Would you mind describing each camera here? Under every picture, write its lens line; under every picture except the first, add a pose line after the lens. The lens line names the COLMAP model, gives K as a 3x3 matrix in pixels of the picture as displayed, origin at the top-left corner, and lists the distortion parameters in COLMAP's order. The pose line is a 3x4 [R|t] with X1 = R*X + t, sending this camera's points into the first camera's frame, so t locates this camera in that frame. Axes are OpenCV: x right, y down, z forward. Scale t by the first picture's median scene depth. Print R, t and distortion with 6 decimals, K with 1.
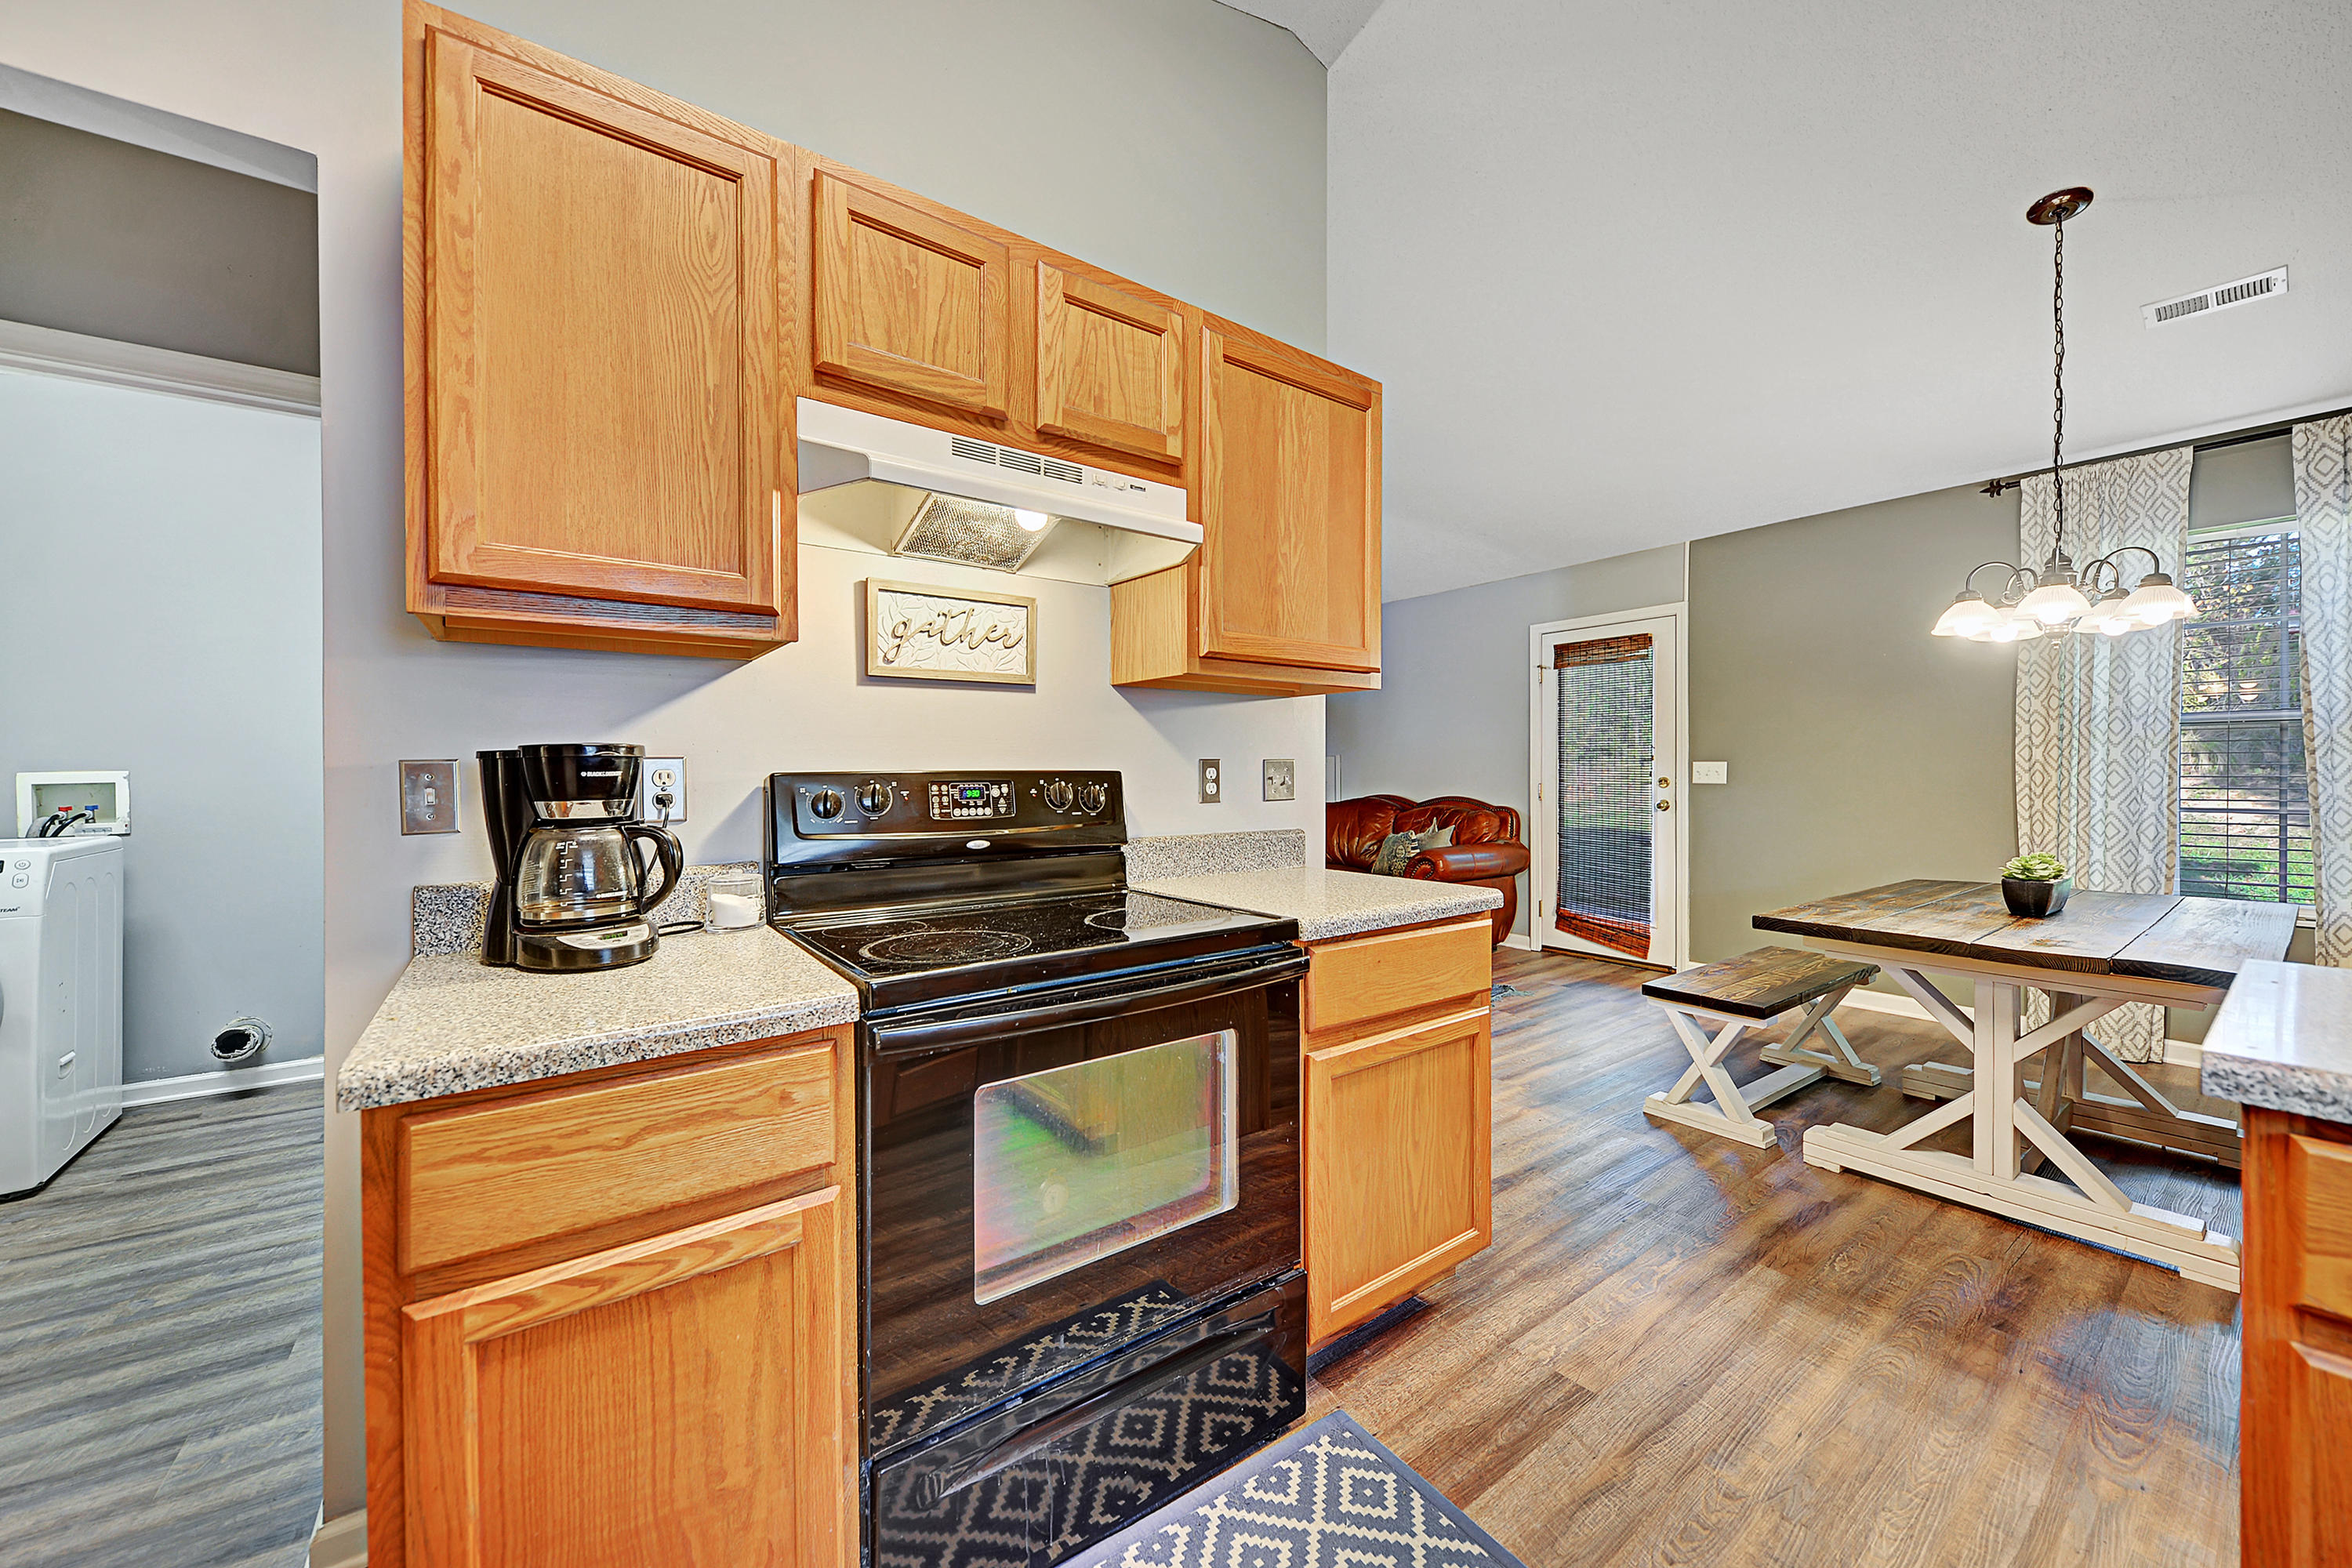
lens RADIAL K [[868.4, 0, 1166.2], [0, 868.4, 783.9], [0, 0, 1]] dist [0.006480, -0.000720]
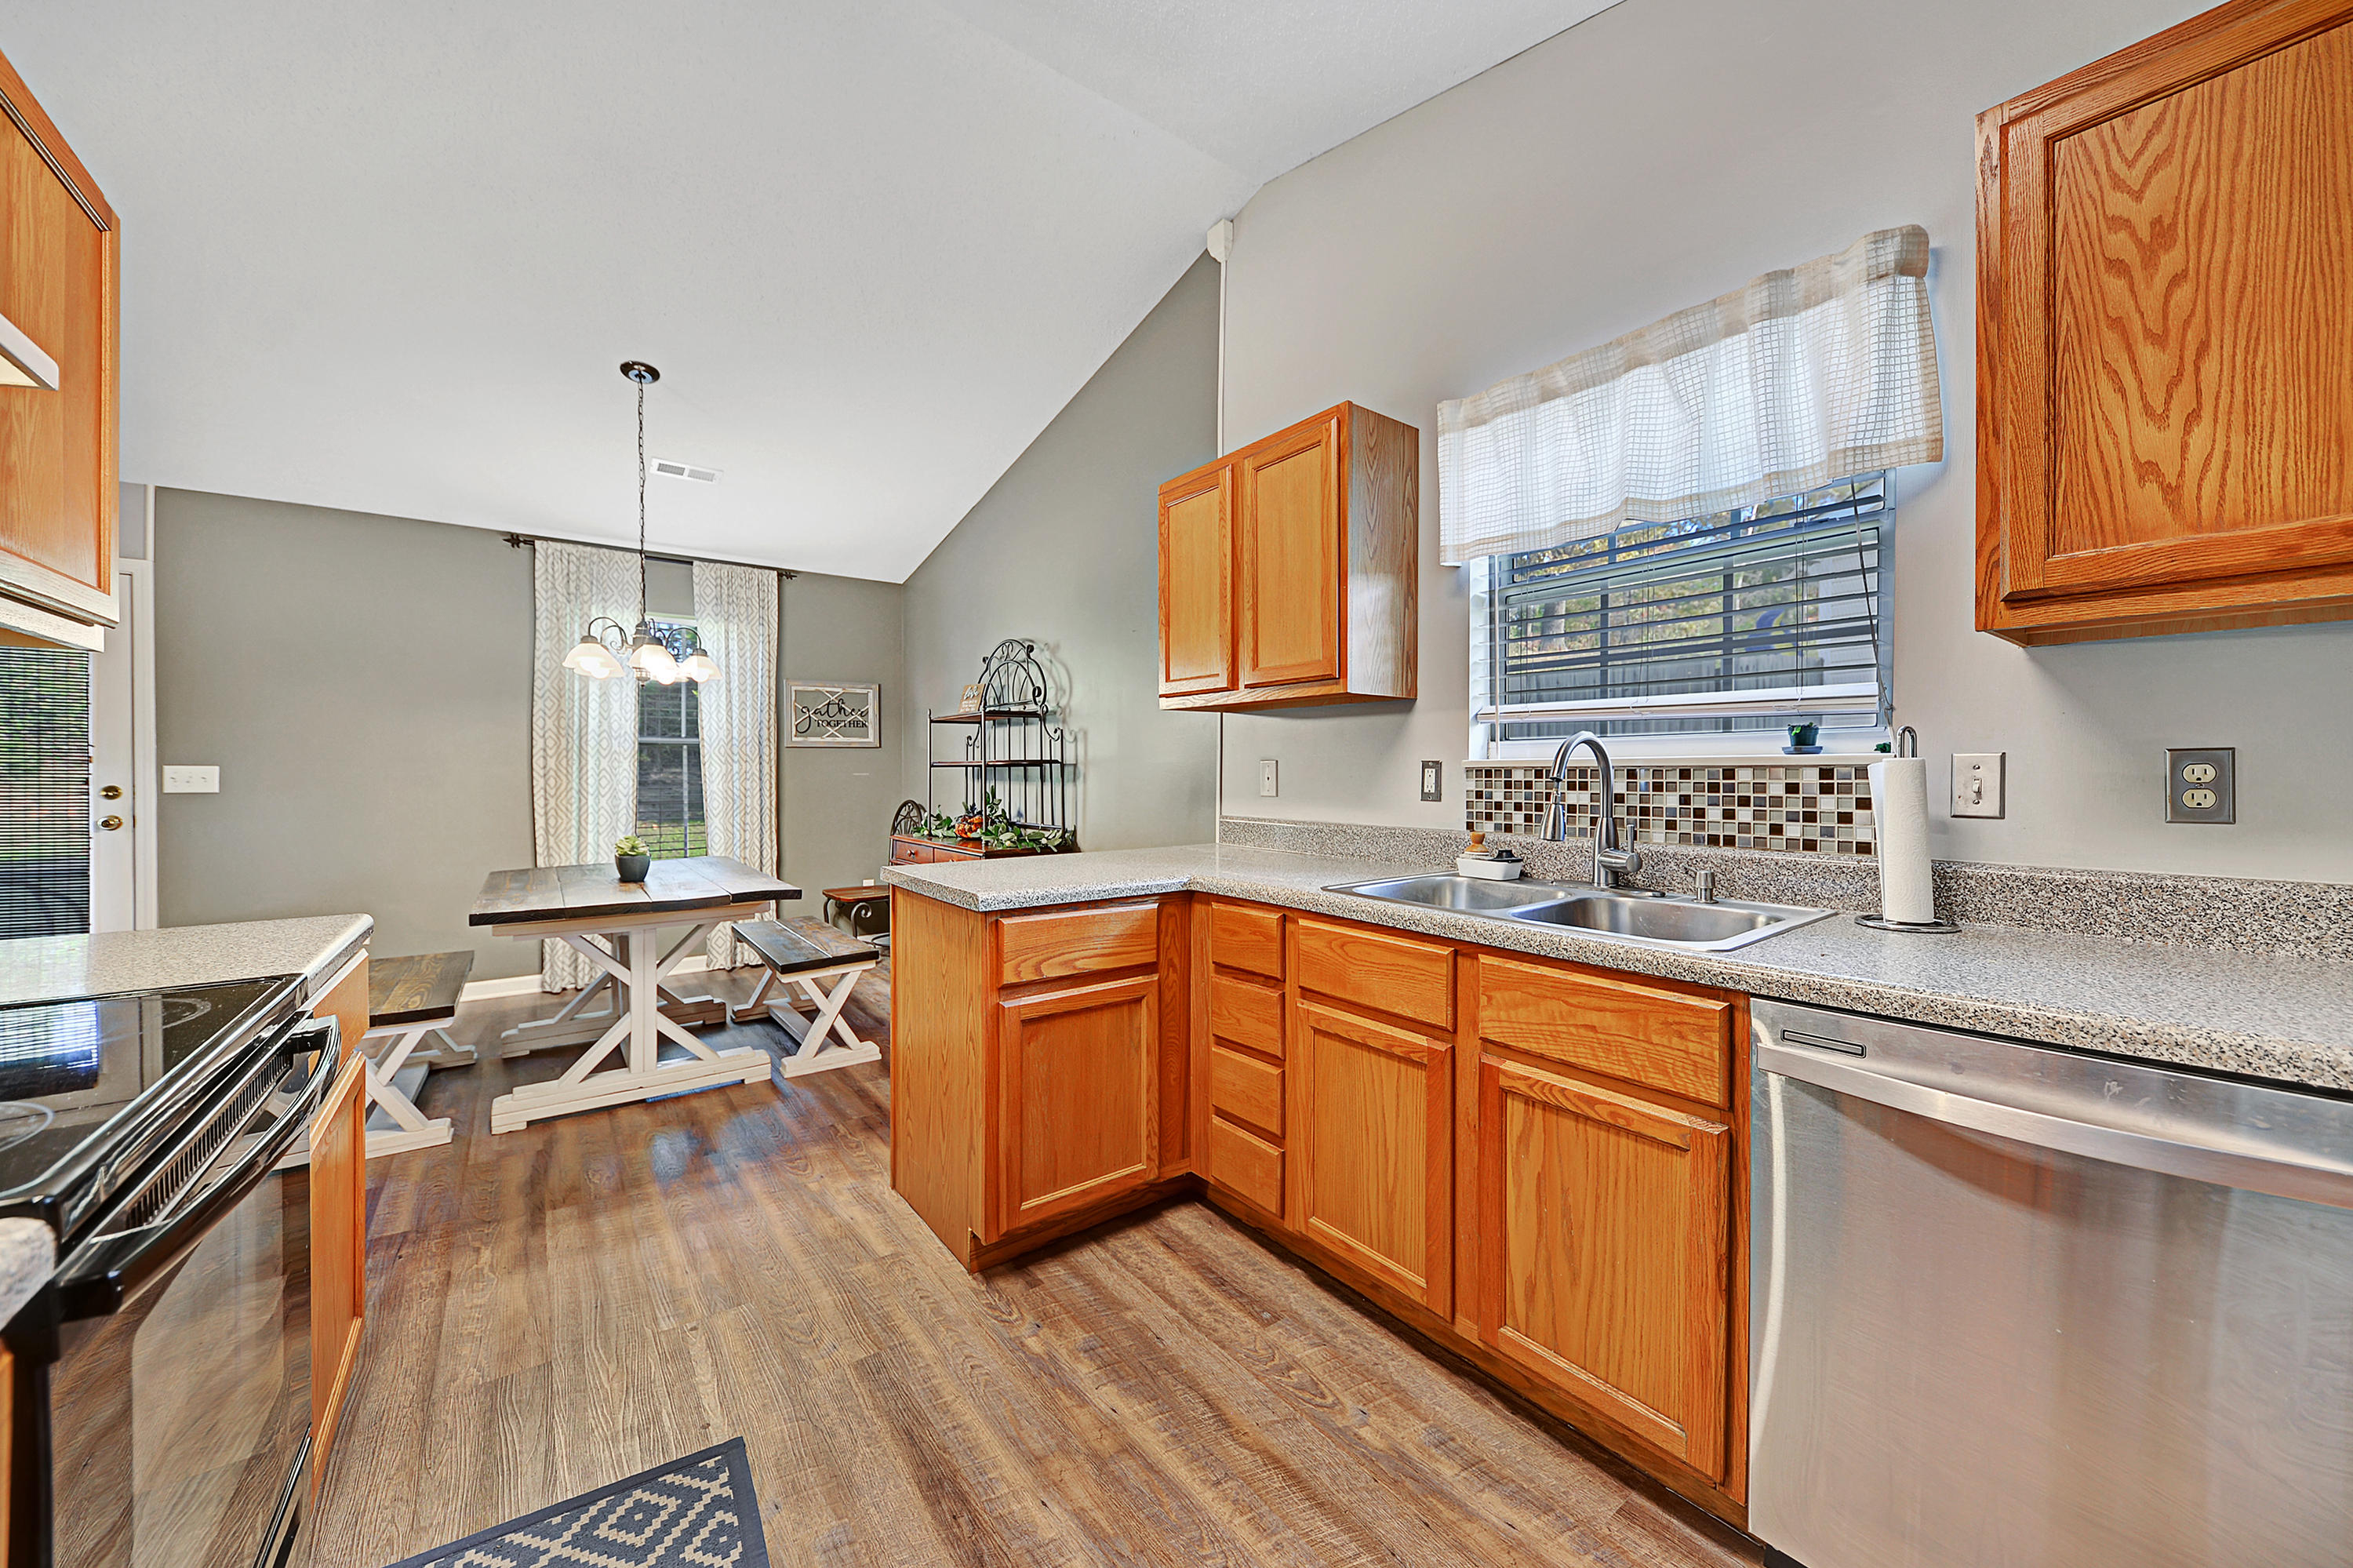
lens RADIAL K [[868.8, 0, 1162.0], [0, 868.8, 801.4], [0, 0, 1]] dist [0.006480, -0.000720]
pose [[0.013304, -0.029308, 0.999482, -0.249301], [0.017487, 0.999424, 0.029074, -0.000051], [-0.999759, 0.017091, 0.013809, 0.104405]]
